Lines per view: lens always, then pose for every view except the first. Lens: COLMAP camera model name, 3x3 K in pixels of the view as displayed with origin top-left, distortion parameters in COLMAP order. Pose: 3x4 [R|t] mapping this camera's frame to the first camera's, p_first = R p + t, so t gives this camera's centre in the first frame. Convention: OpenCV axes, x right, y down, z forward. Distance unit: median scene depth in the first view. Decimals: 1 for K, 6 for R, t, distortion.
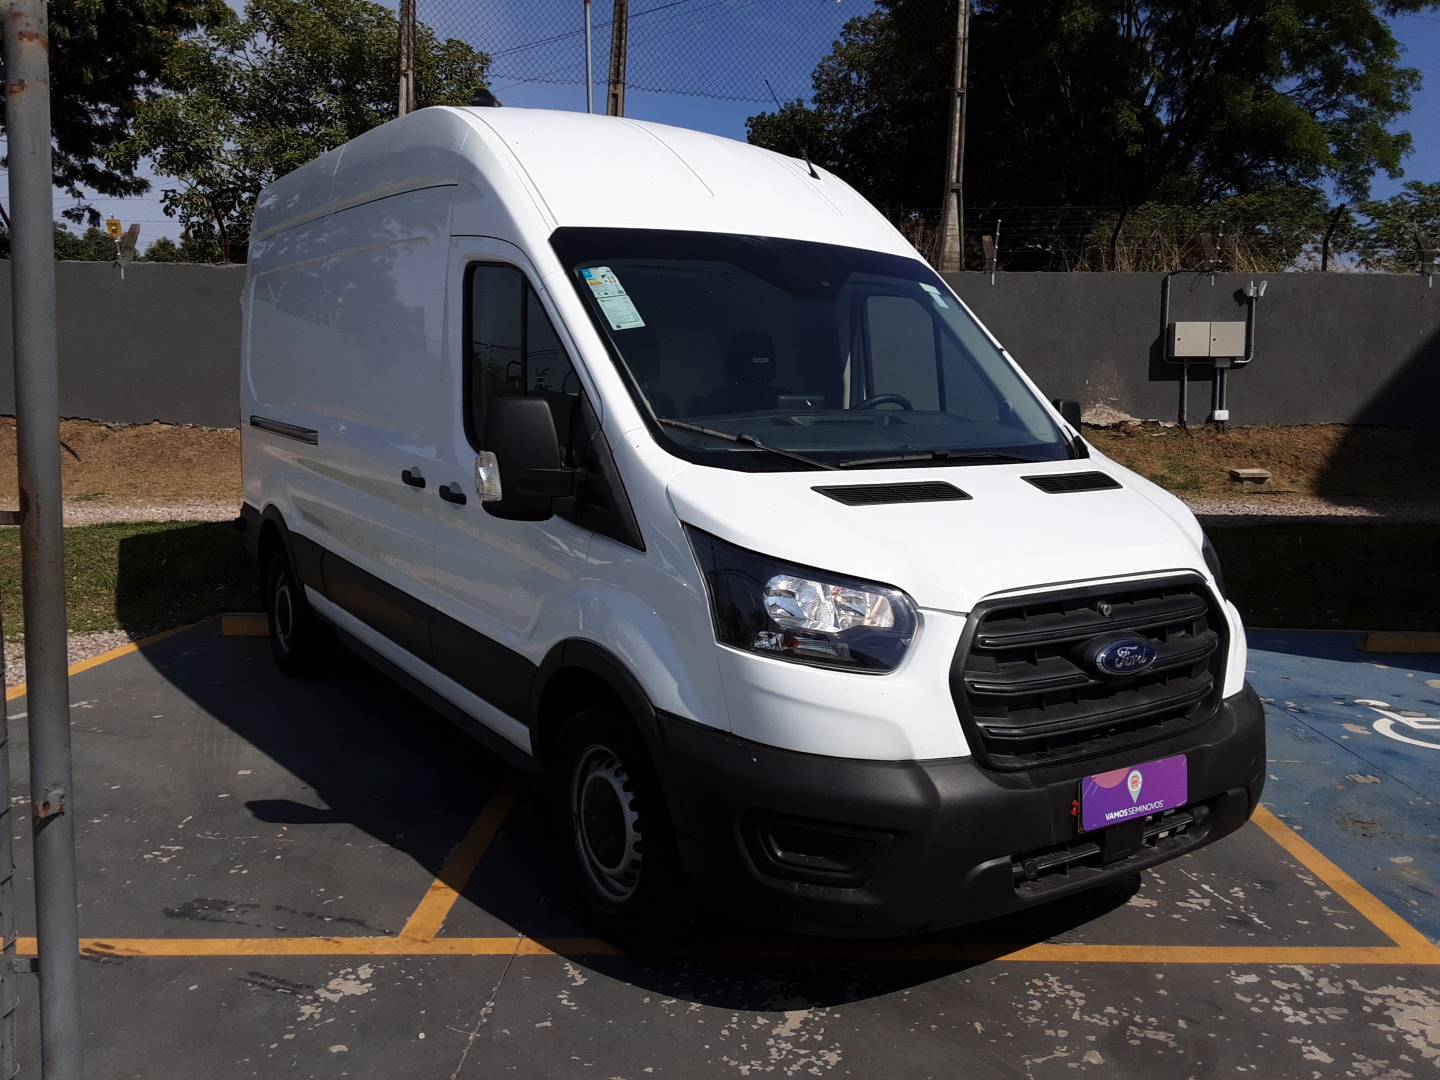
lens RADIAL K [[1167.1, 0, 722.1], [0, 1167.1, 540.0], [0, 0, 1]] dist [0.051571, -0.053861]
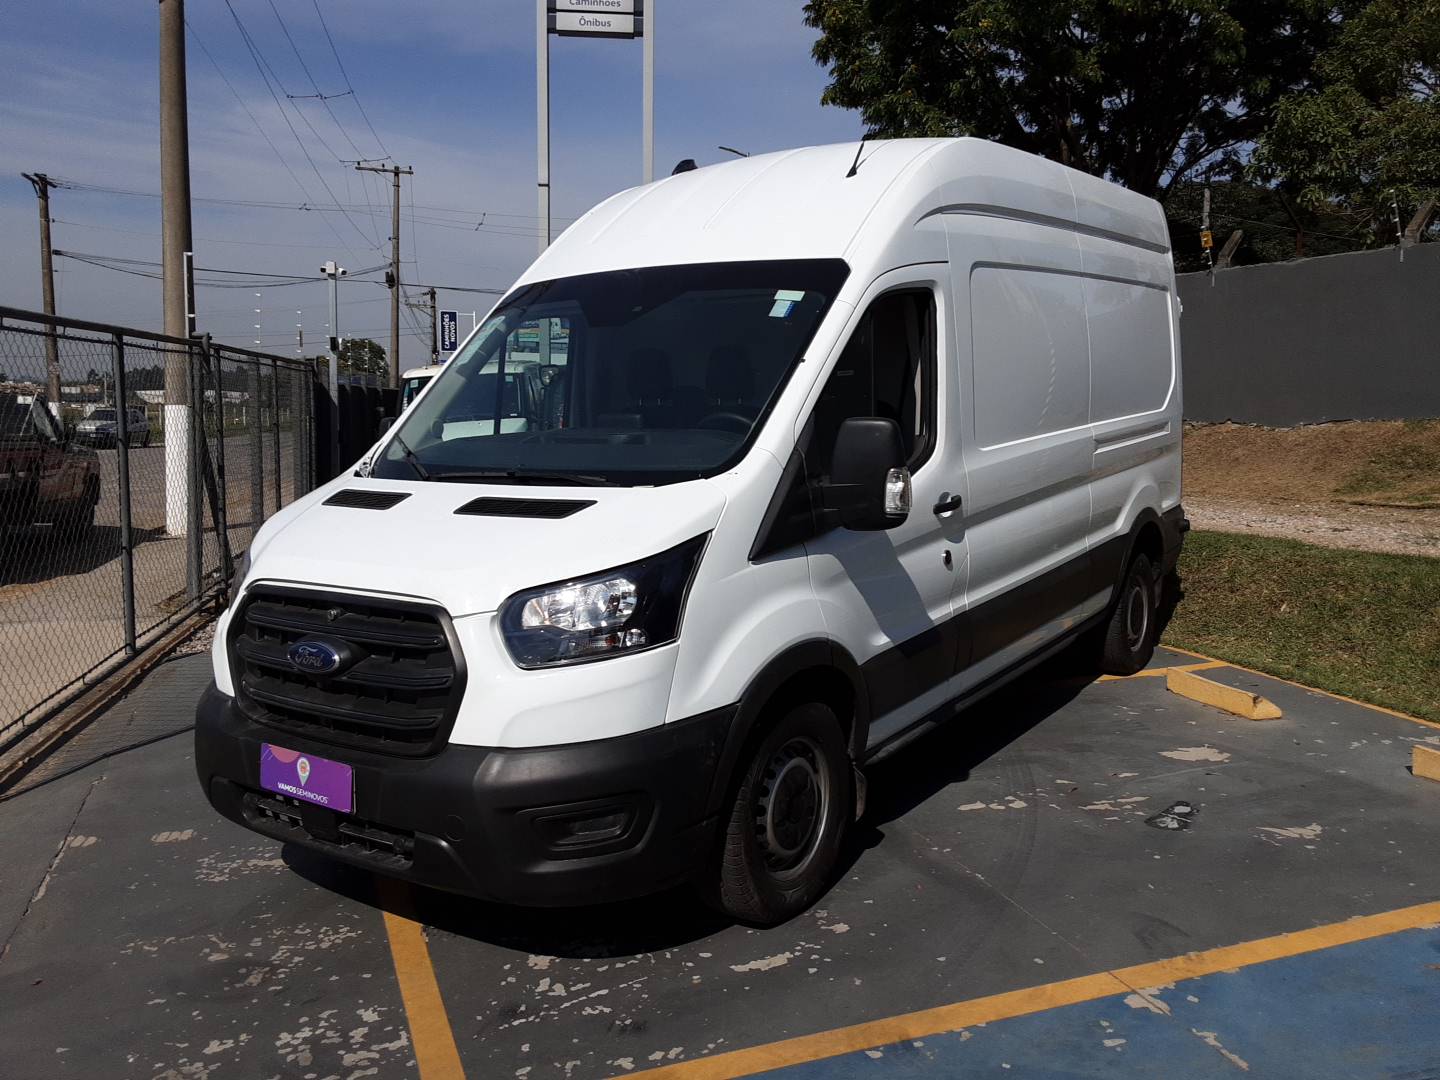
lens RADIAL K [[1167.1, 0, 727.6], [0, 1167.1, 538.8], [0, 0, 1]] dist [0.051571, -0.053861]
pose [[0.362294, 0.094993, -0.927210, 1.449156], [-0.089465, 0.993744, 0.066852, -0.117216], [0.927760, 0.058733, 0.368527, 0.906554]]
